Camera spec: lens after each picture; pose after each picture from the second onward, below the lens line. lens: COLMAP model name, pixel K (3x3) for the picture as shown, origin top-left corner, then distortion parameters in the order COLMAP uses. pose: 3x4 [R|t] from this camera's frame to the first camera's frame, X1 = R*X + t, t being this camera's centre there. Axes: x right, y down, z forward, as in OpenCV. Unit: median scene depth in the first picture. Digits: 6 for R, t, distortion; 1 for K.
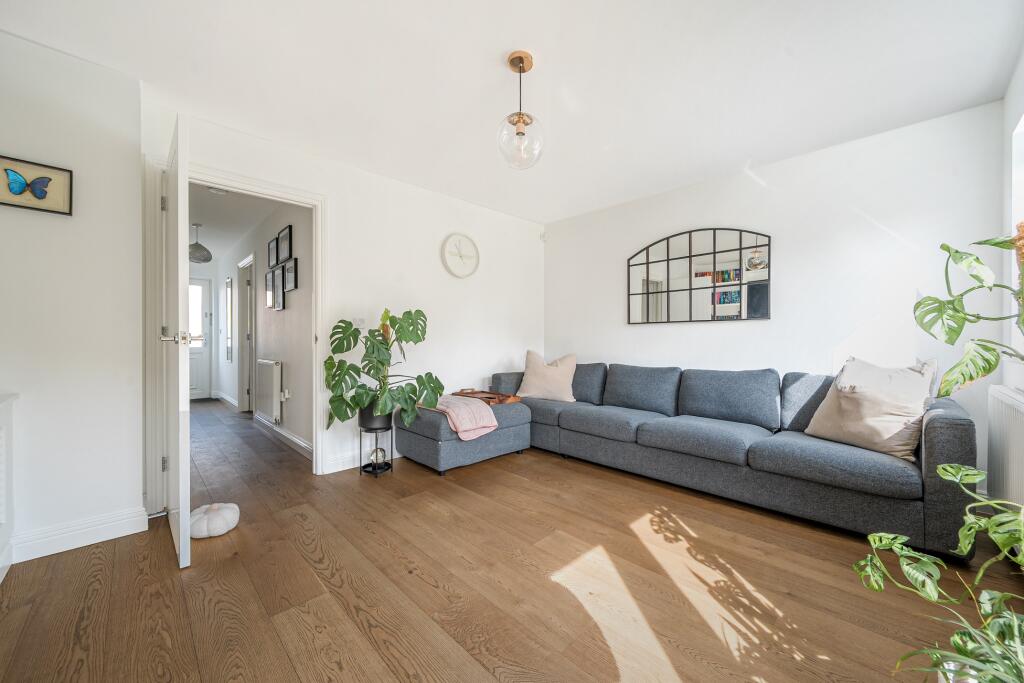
lens RADIAL K [[382.0, 0, 502.5], [0, 382.0, 339.6], [0, 0, 1]] dist [-0.001973, -0.000398]
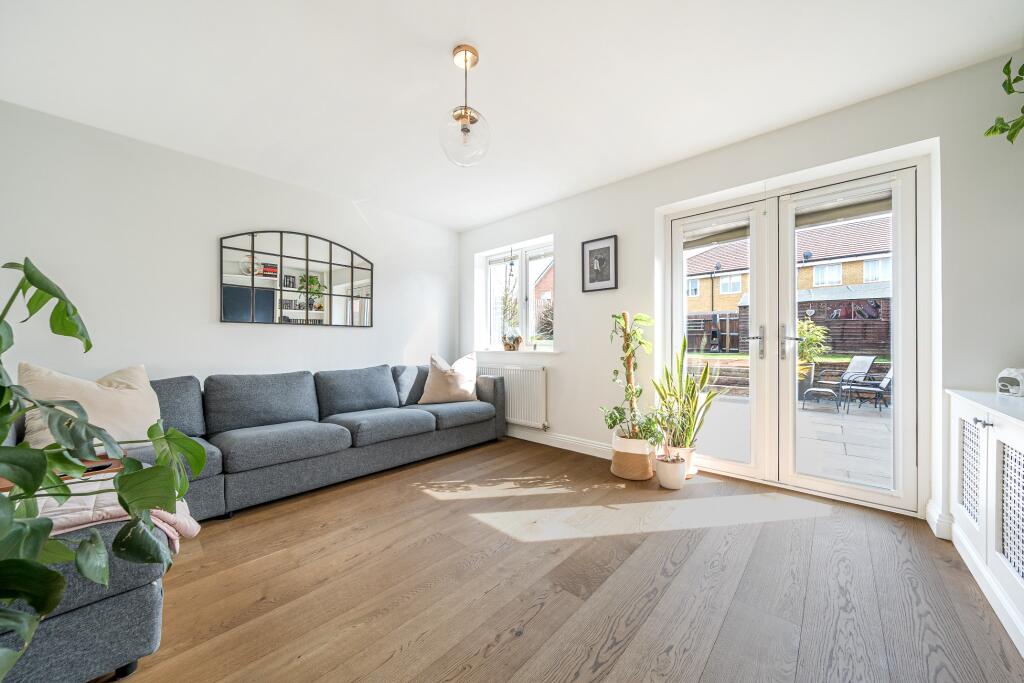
lens RADIAL K [[352.4, 0, 520.0], [0, 352.4, 342.9], [0, 0, 1]] dist [-0.001628, -0.000026]
pose [[-0.067808, 0.002668, 0.997695, -0.728069], [-0.000725, 0.999996, -0.002723, 0.004099], [-0.997698, -0.000908, -0.067806, 0.783399]]
